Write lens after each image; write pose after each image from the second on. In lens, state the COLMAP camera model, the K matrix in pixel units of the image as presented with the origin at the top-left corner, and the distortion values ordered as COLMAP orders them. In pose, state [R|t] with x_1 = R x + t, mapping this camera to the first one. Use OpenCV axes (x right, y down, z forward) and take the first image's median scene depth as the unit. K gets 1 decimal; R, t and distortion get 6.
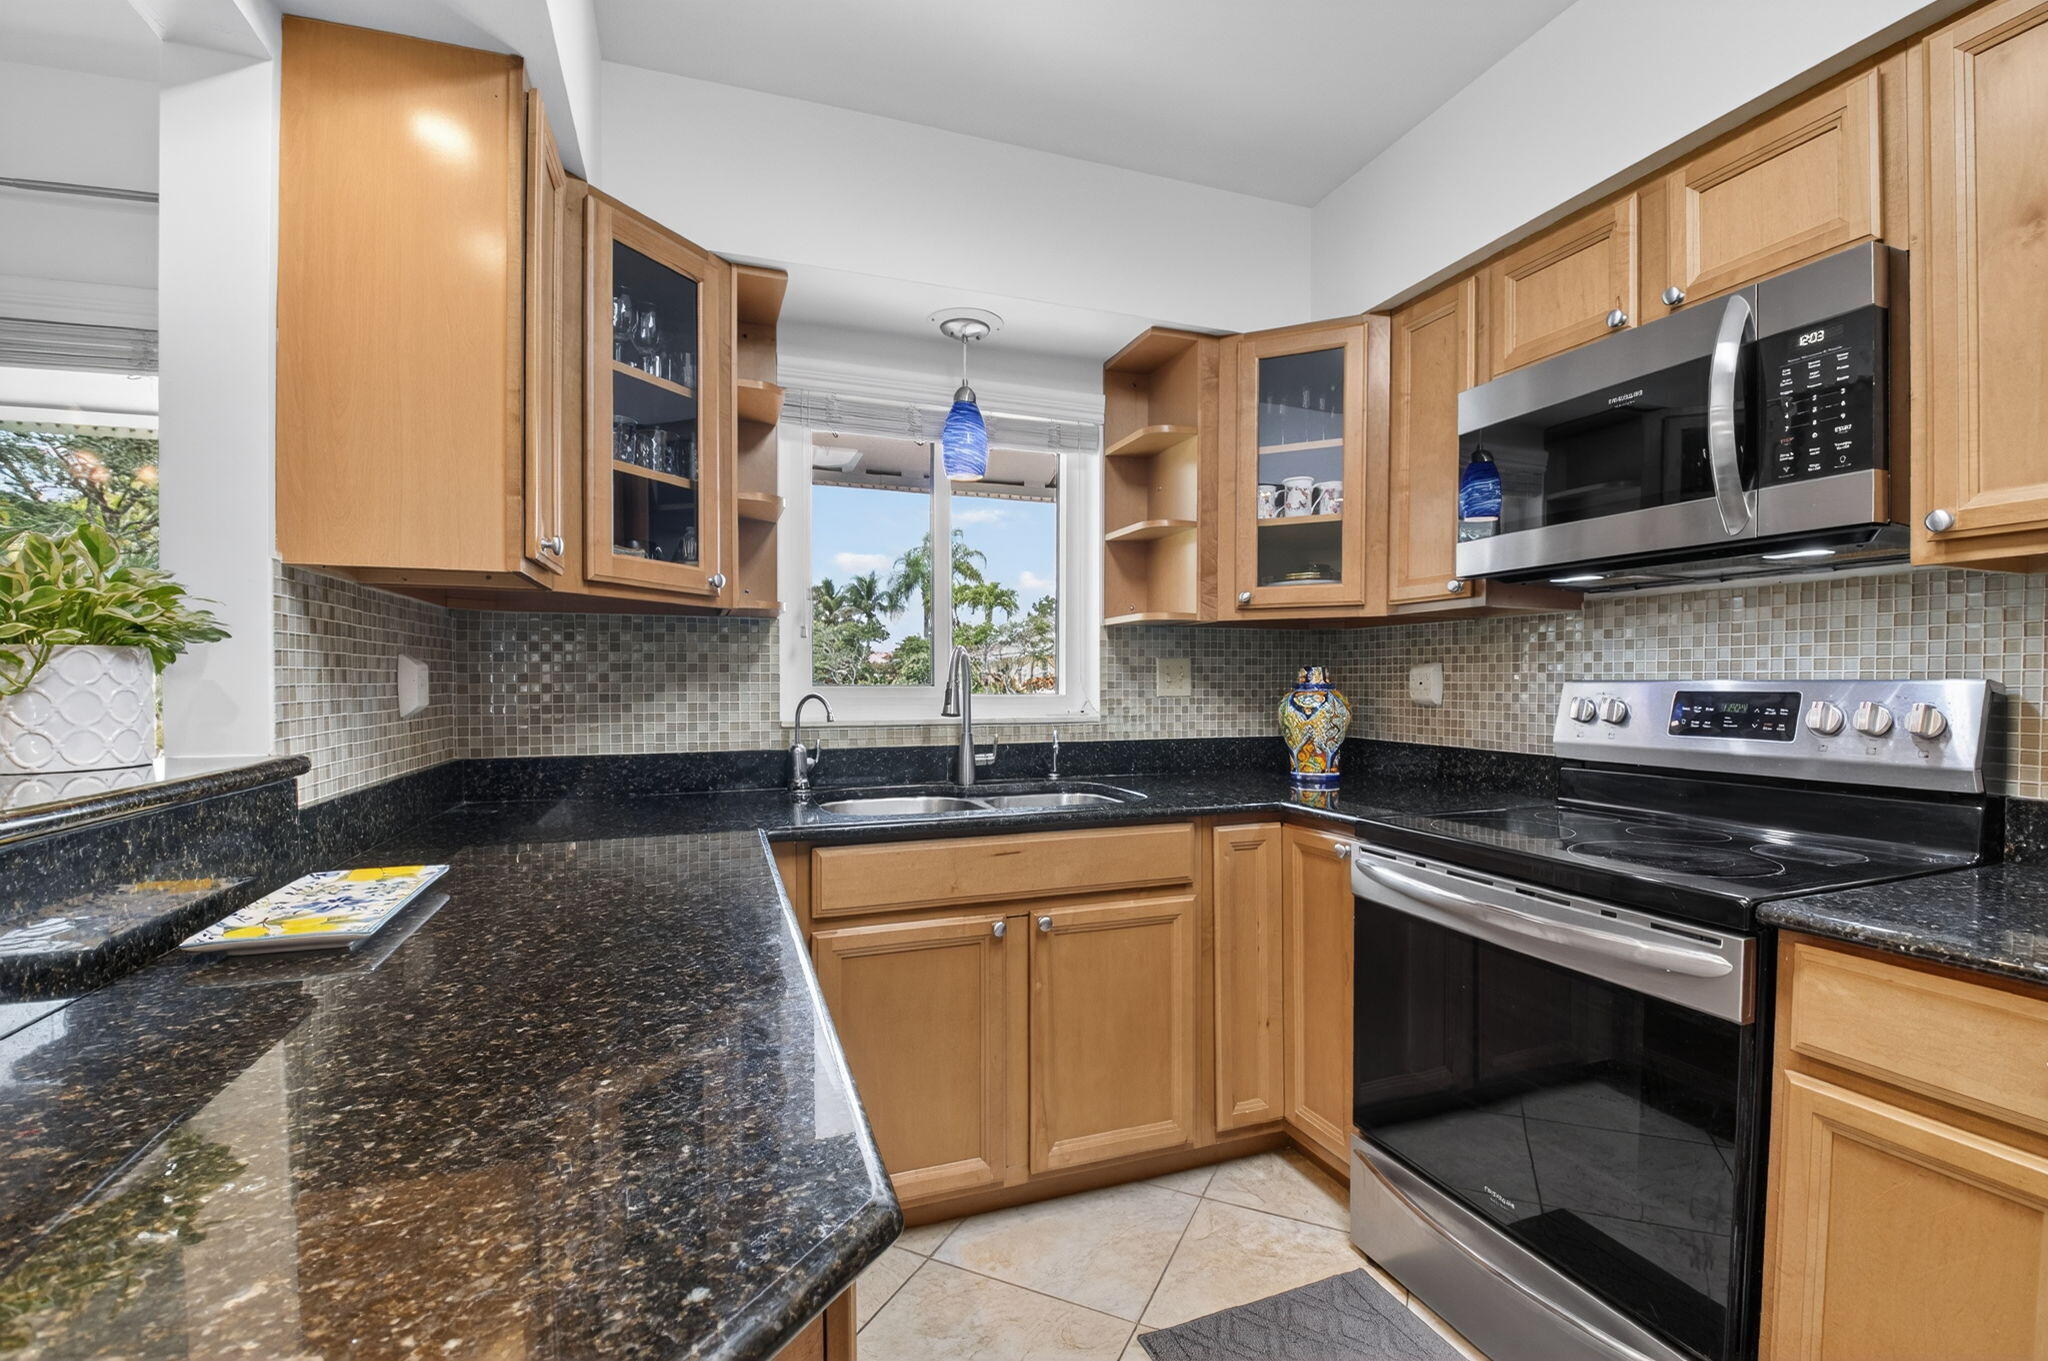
lens RADIAL K [[918.7, 0, 1025.9], [0, 918.7, 699.0], [0, 0, 1]] dist [0.009133, -0.024389]
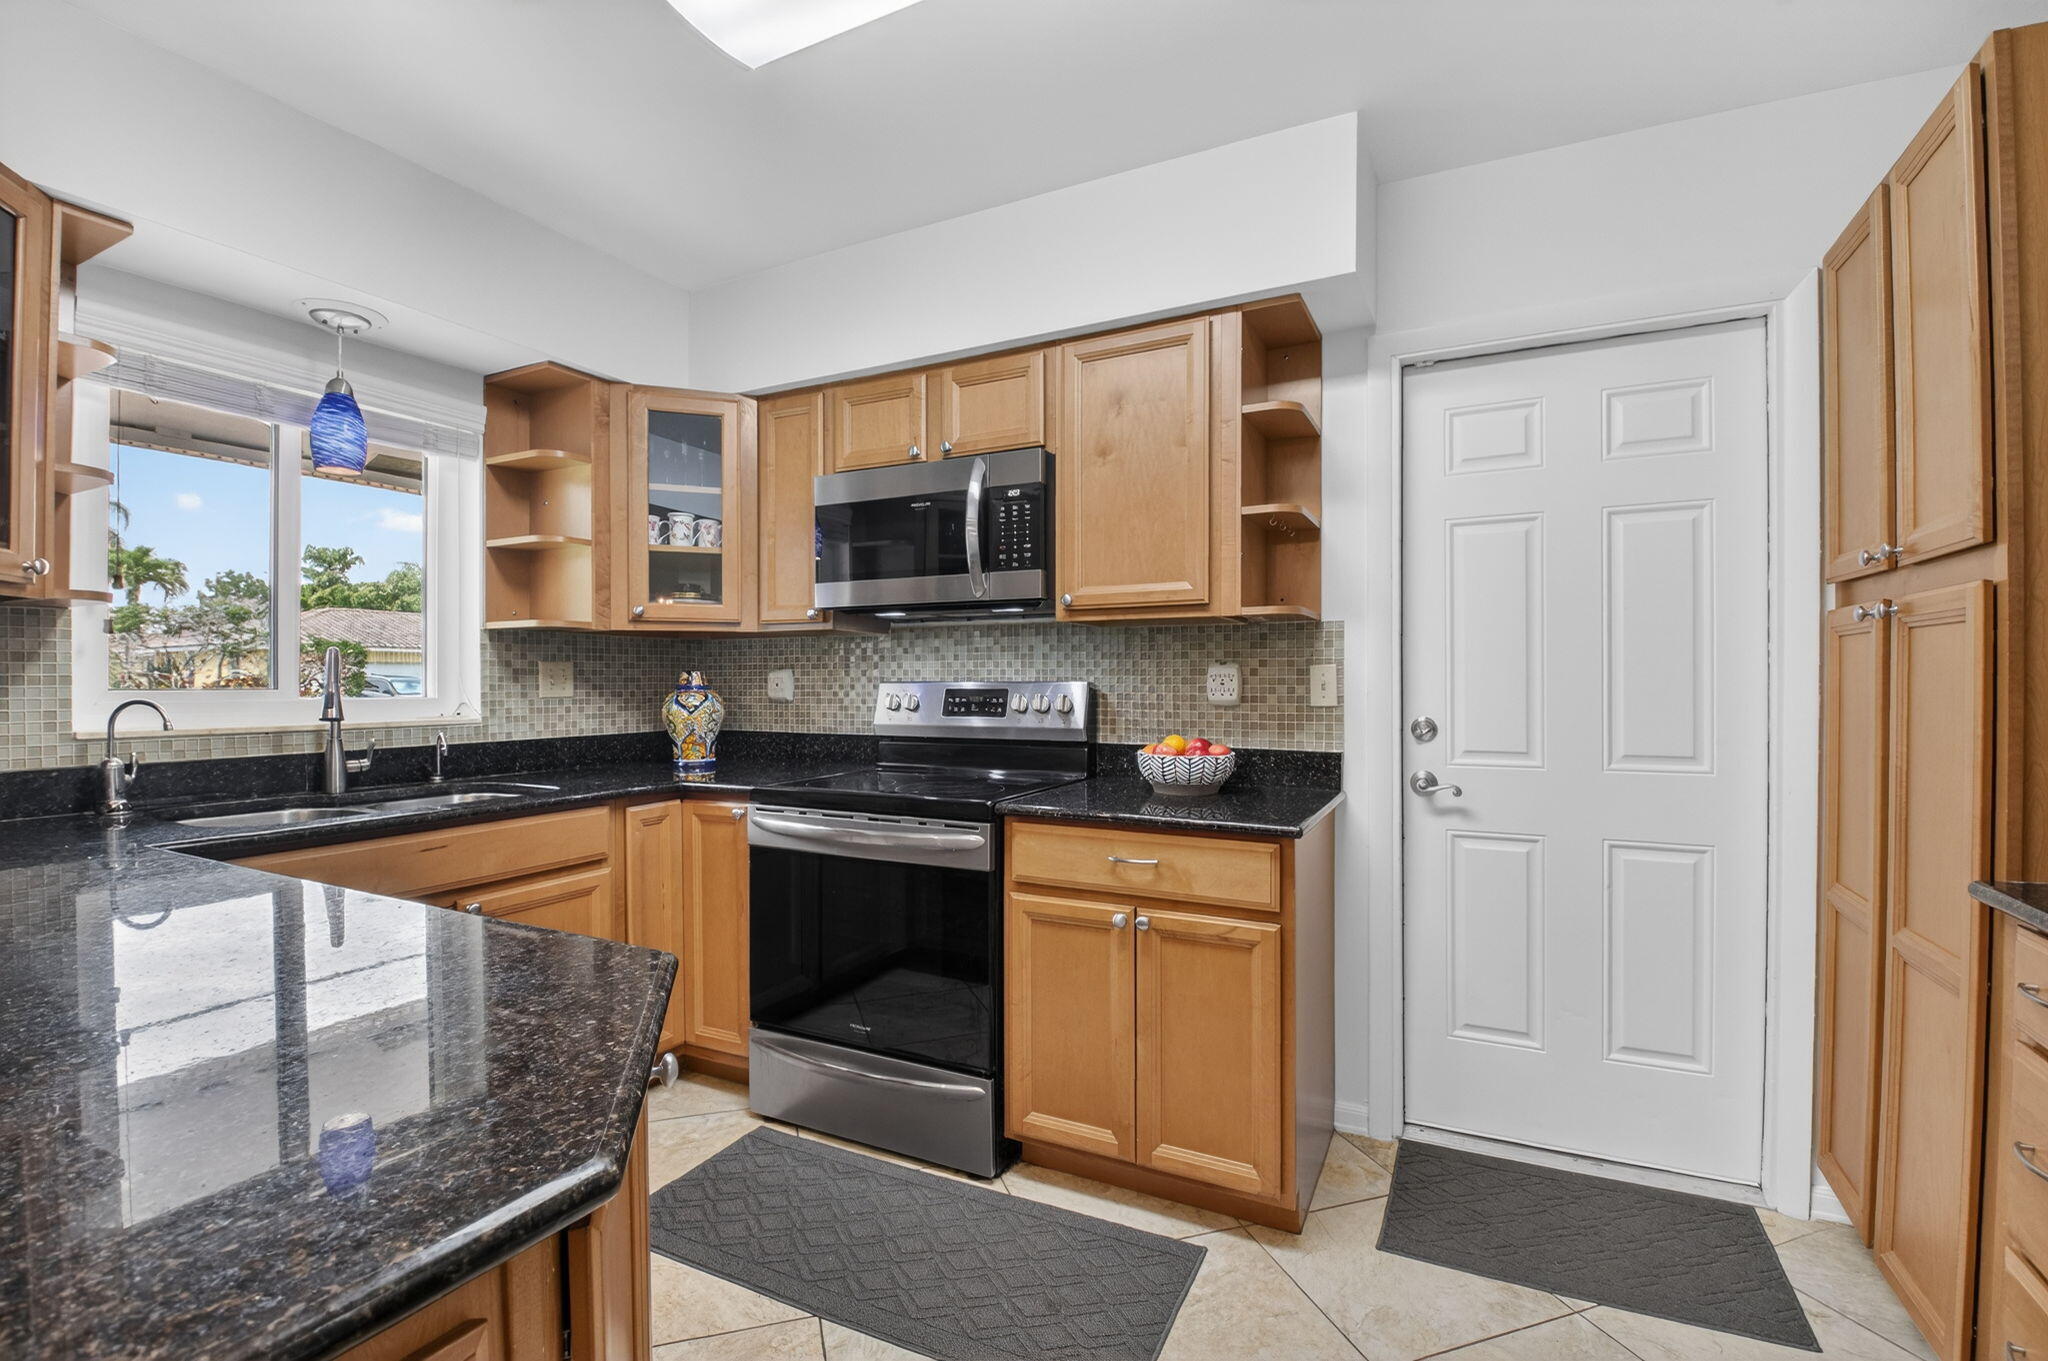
lens RADIAL K [[944.2, 0, 1042.8], [0, 944.2, 682.0], [0, 0, 1]] dist [0.034066, -0.025146]
pose [[0.729605, -0.002028, 0.683866, -0.225555], [0.015709, 0.999781, -0.013795, 0.003891], [-0.683689, 0.020808, 0.729477, -0.240443]]
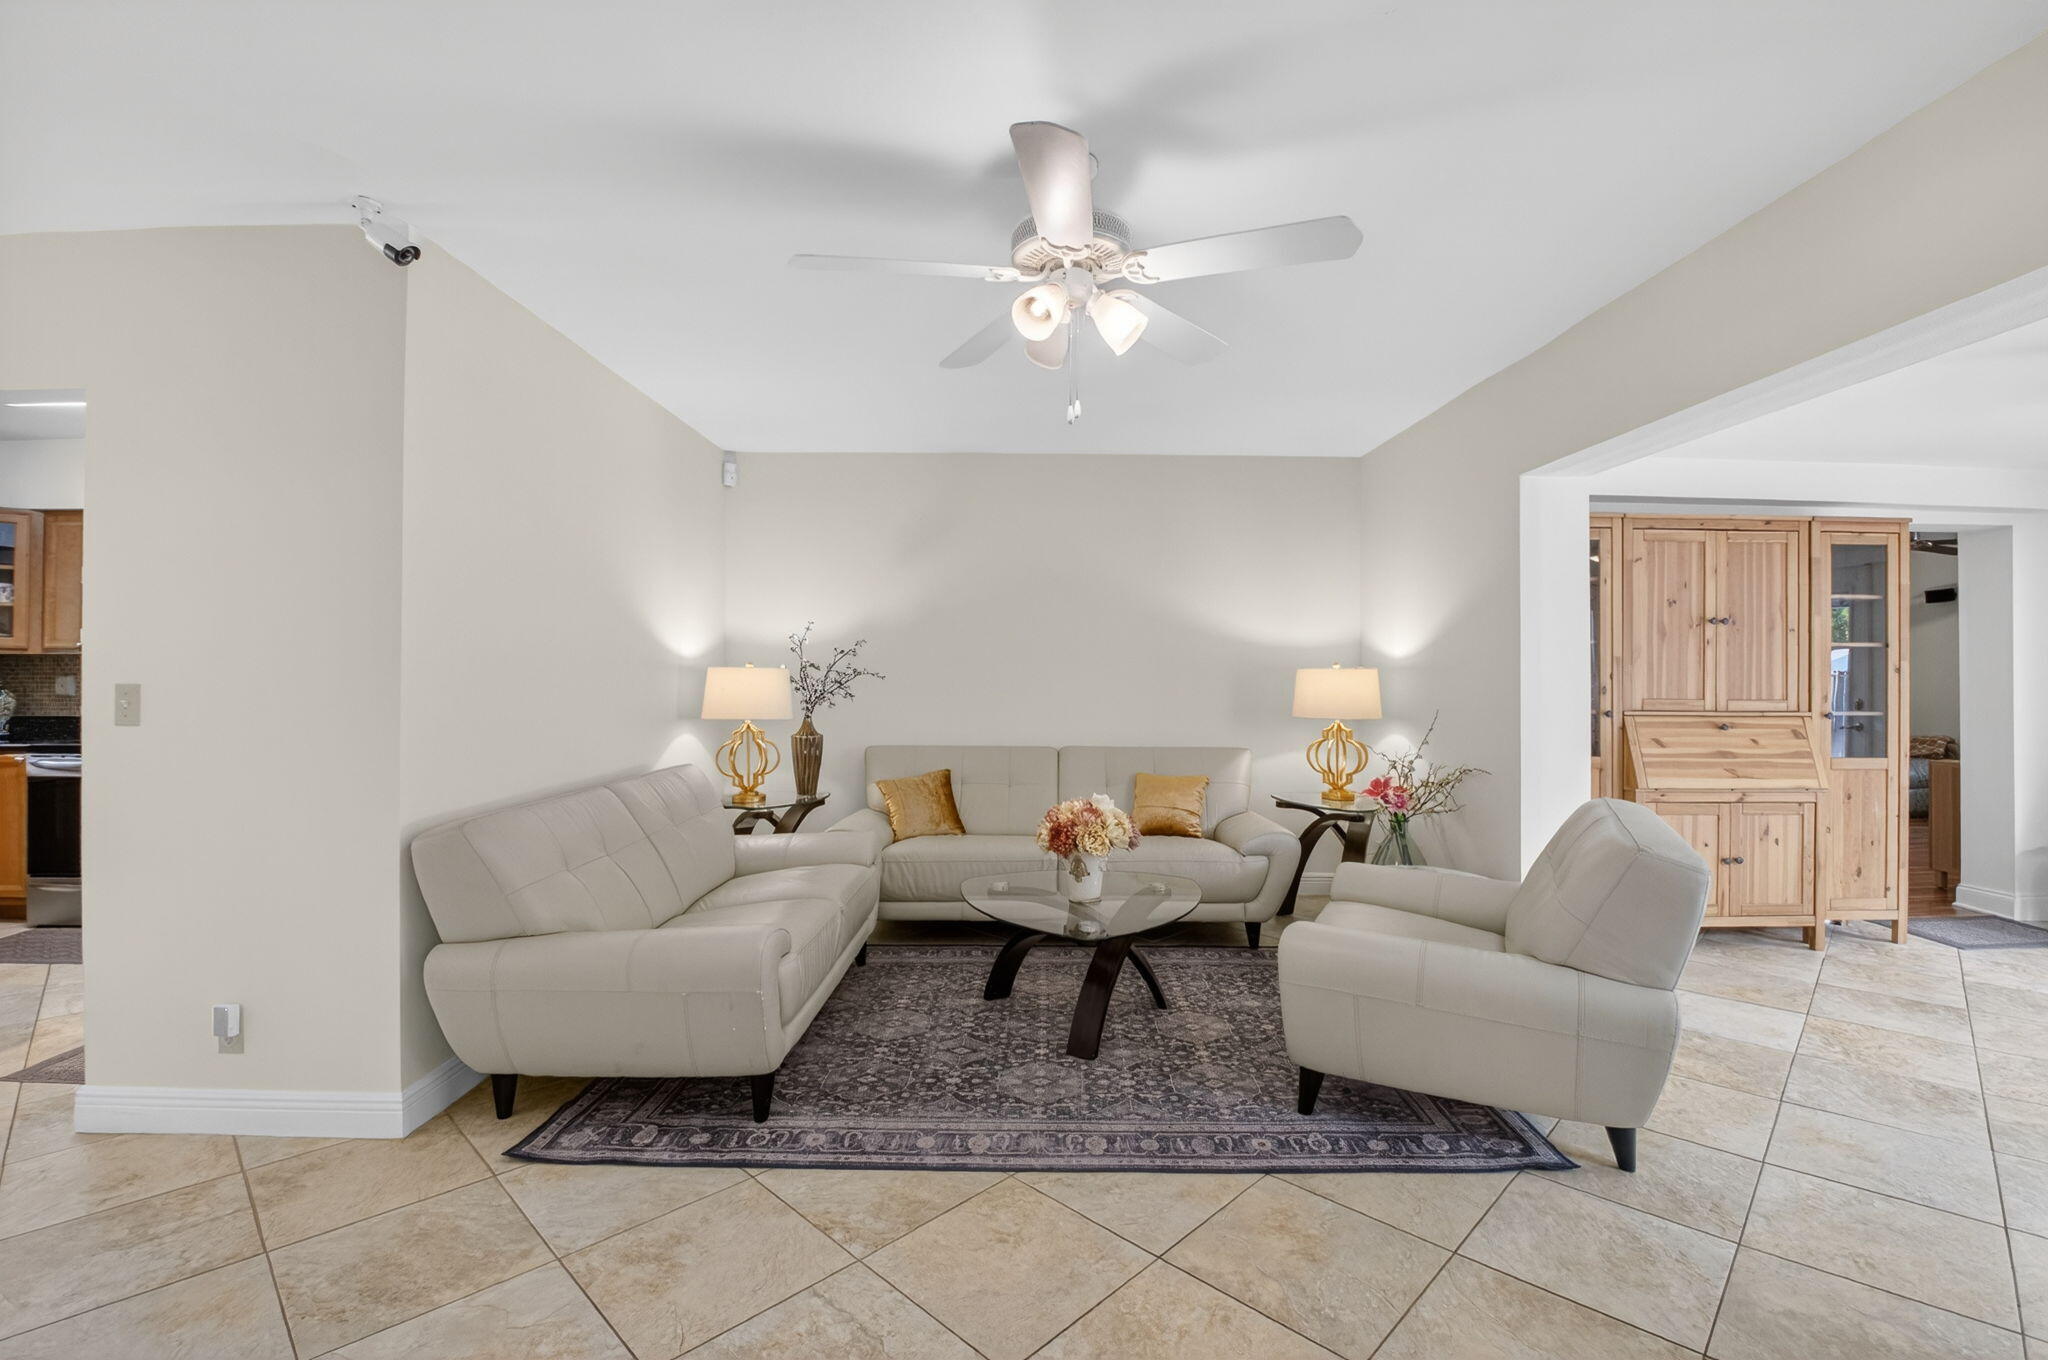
lens RADIAL K [[908.2, 0, 1036.5], [0, 908.2, 662.9], [0, 0, 1]] dist [0.011607, -0.021789]
pose [[0.326179, 0.009908, 0.945256, -0.806654], [0.018608, 0.999684, -0.016900, 0.007056], [-0.945125, 0.023102, 0.325892, -1.852620]]
